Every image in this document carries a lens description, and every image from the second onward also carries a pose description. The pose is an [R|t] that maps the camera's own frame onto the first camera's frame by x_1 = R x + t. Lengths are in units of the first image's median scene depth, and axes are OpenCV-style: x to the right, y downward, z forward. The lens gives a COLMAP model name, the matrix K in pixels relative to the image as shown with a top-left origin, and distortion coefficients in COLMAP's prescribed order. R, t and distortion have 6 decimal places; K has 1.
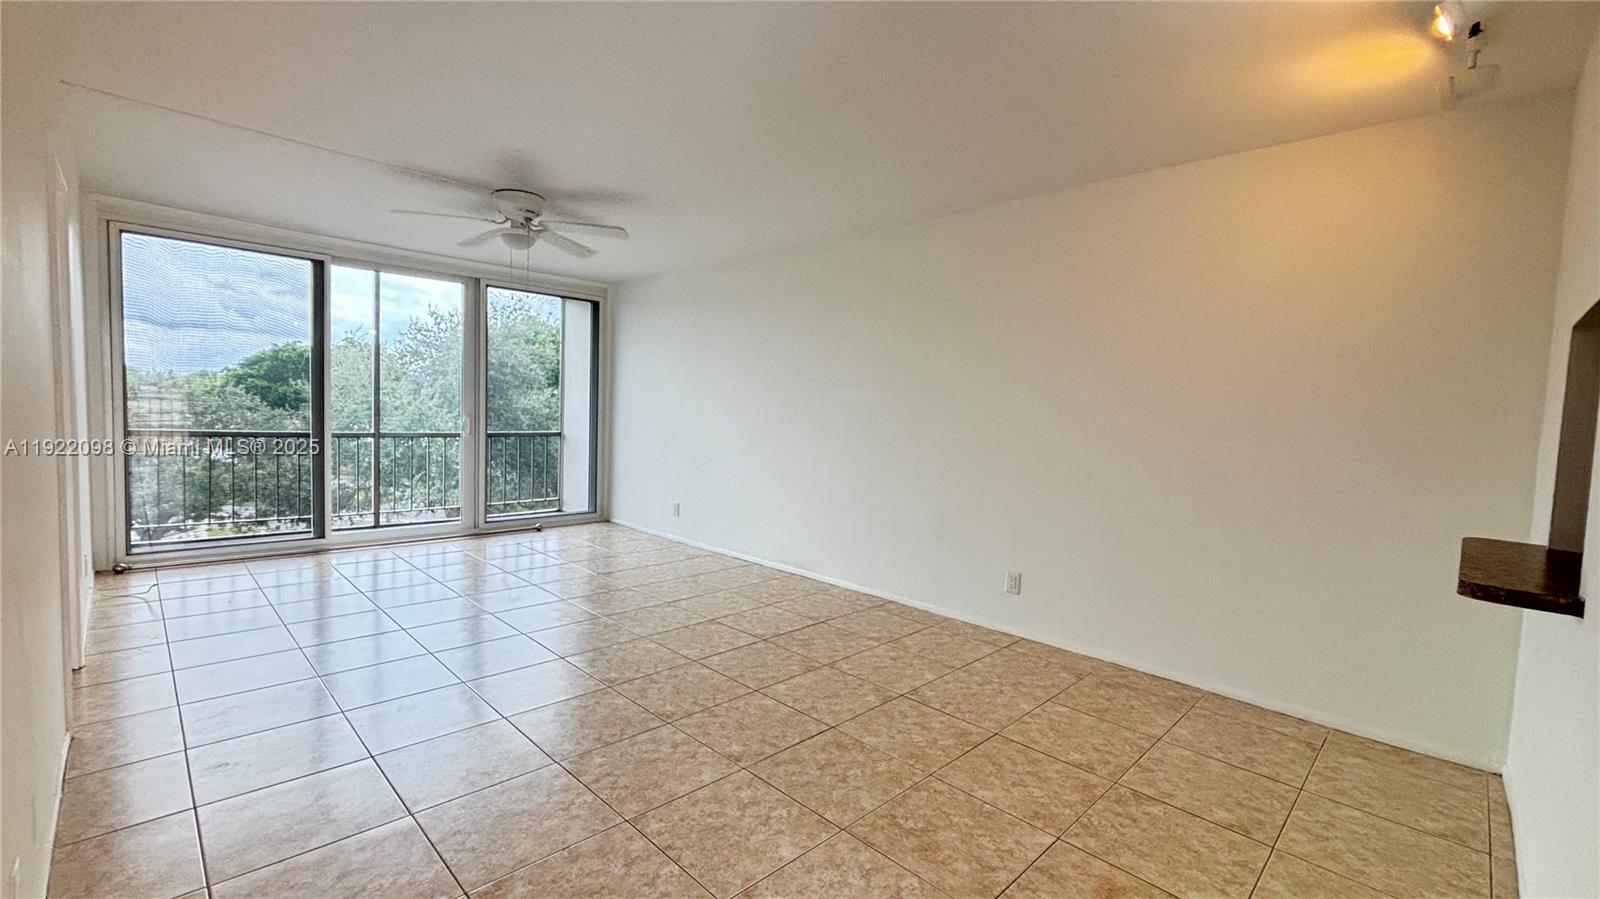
lens RADIAL K [[669.2, 0, 800.0], [0, 669.2, 449.5], [0, 0, 1]] dist [0.001288, 0.000387]
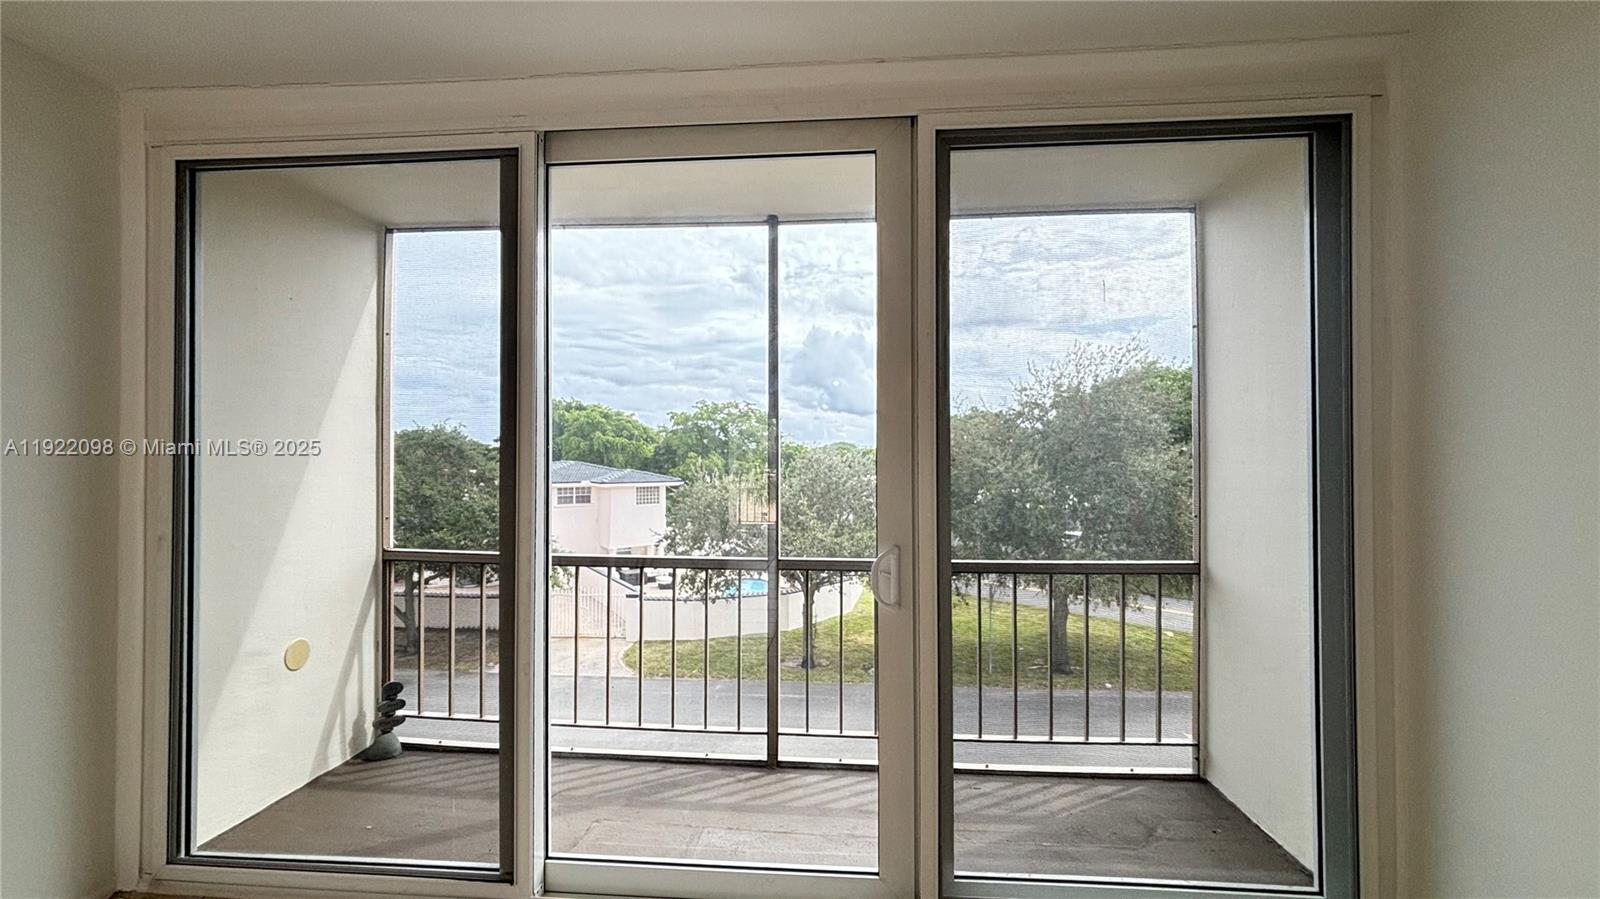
lens RADIAL K [[669.2, 0, 800.0], [0, 669.2, 449.5], [0, 0, 1]] dist [0.001288, 0.000387]
pose [[0.642660, -0.052490, -0.764351, -0.147152], [-0.014884, 0.996607, -0.080955, -0.037337], [0.766007, 0.063403, 0.639698, 0.403278]]
